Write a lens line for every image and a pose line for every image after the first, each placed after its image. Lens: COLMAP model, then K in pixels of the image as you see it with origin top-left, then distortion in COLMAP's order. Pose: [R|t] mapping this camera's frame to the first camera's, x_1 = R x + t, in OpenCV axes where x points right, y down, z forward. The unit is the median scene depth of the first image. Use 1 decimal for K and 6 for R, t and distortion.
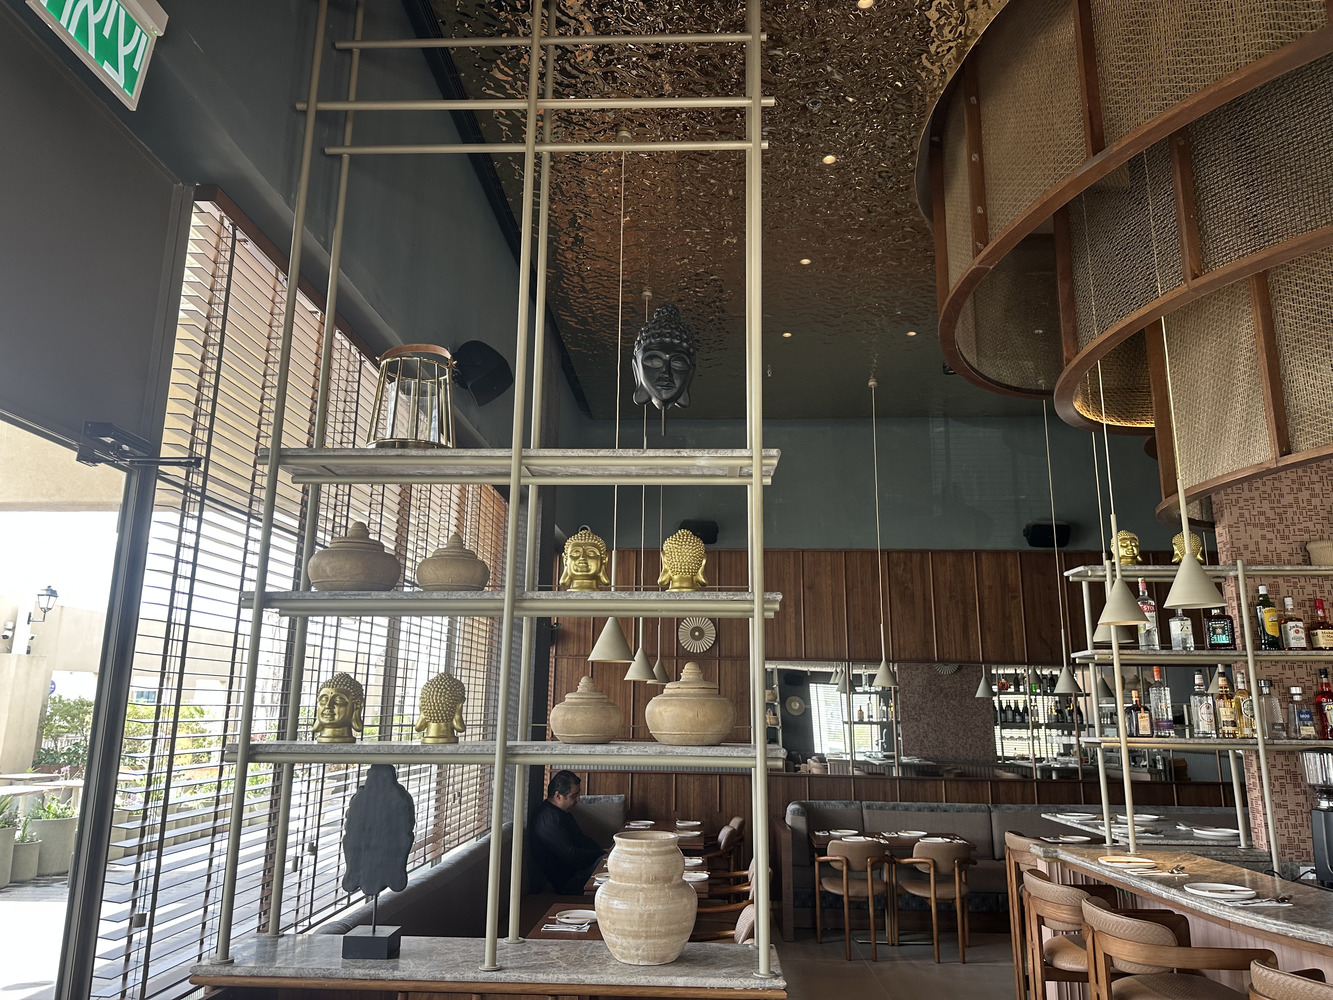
lens RADIAL K [[929.1, 0, 656.5], [0, 929.1, 501.2], [0, 0, 1]] dist [0.073592, -0.092396]
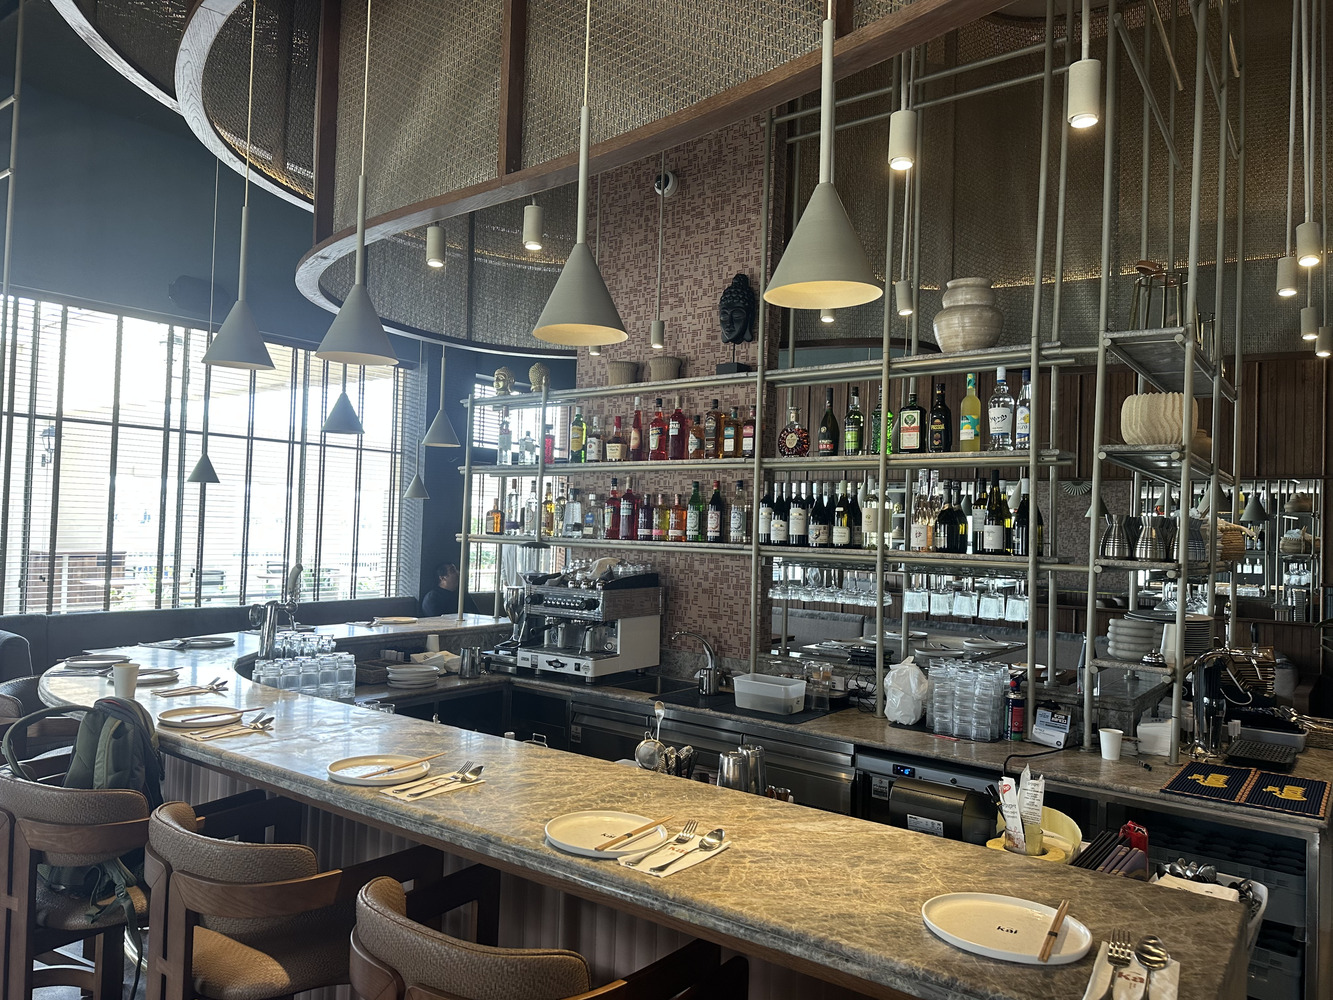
lens RADIAL K [[929.1, 0, 650.5], [0, 929.1, 509.2], [0, 0, 1]] dist [0.073592, -0.092396]
pose [[0.830636, 0.003000, -0.556808, 1.297370], [0.101437, 0.982437, 0.156615, 0.042537], [0.547499, -0.186571, 0.815743, 0.103937]]
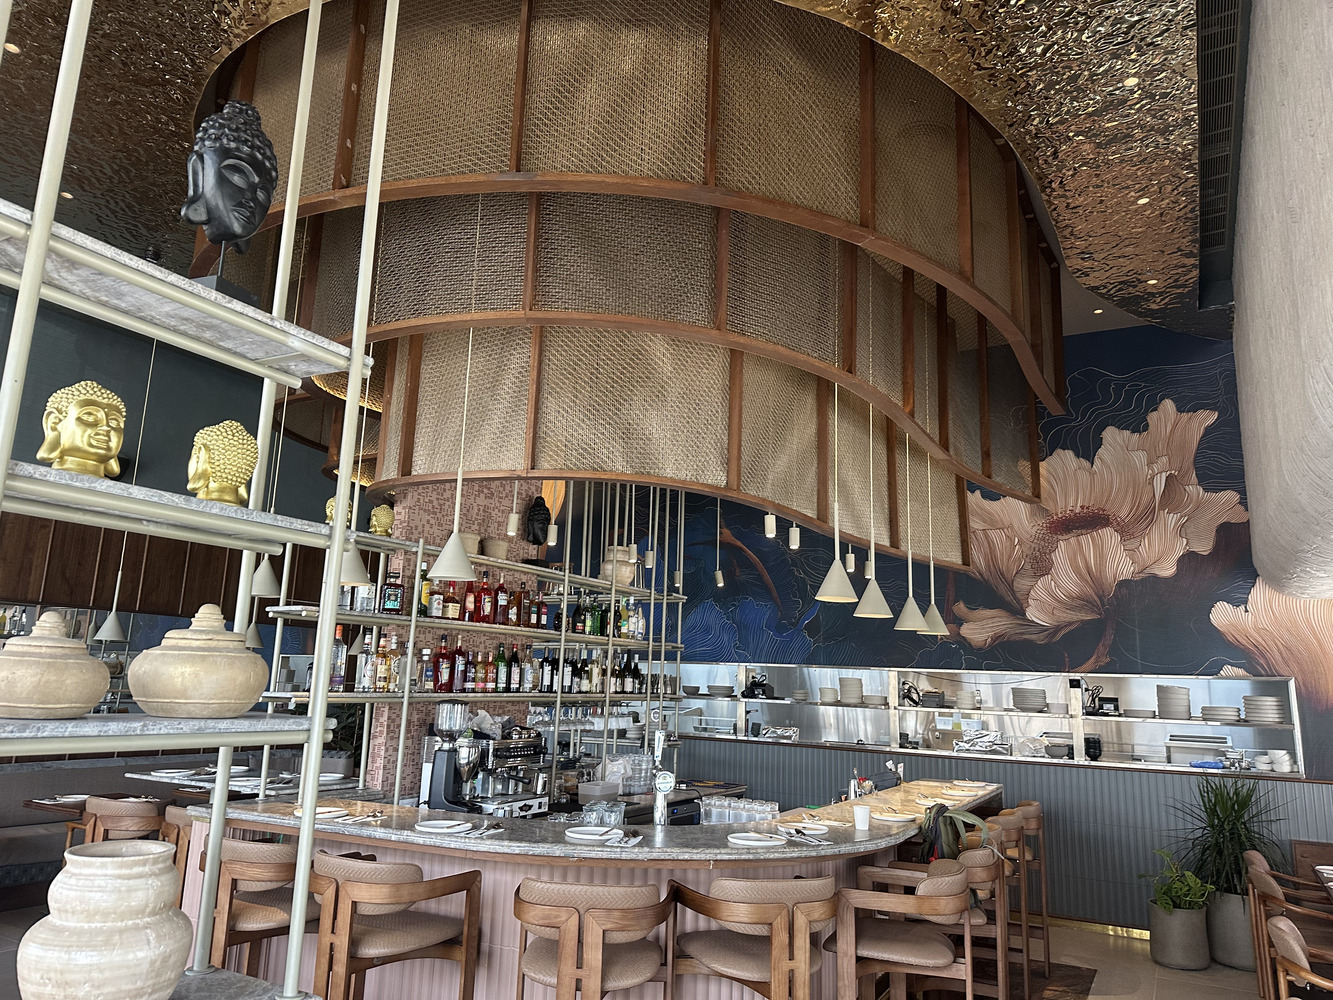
lens RADIAL K [[929.1, 0, 659.9], [0, 929.1, 488.8], [0, 0, 1]] dist [0.073592, -0.092396]
pose [[0.434840, 0.188295, 0.880601, -0.264744], [-0.226582, 0.969311, -0.095378, 0.043763], [-0.871536, -0.158054, 0.464160, 0.209743]]
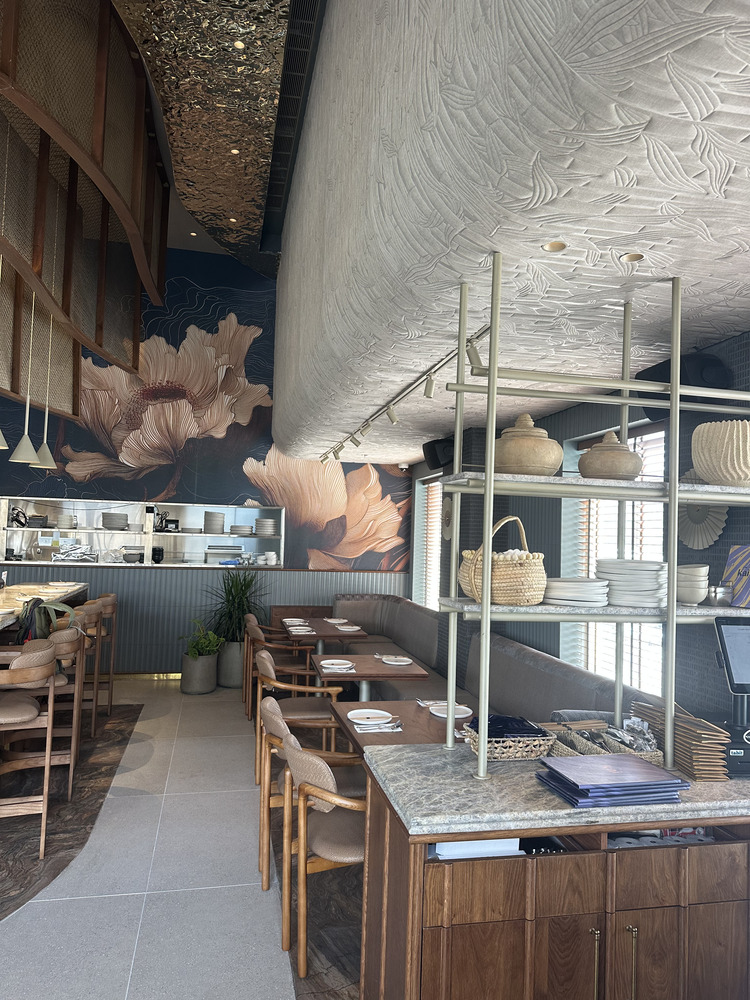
lens RADIAL K [[697.0, 0, 376.7], [0, 697.0, 503.8], [0, 0, 1]] dist [0.073592, -0.092396]
pose [[-0.272688, 0.023702, 0.961810, -0.211075], [-0.245593, 0.964862, -0.093406, 0.062169], [-0.930229, -0.261684, -0.257286, 0.216296]]
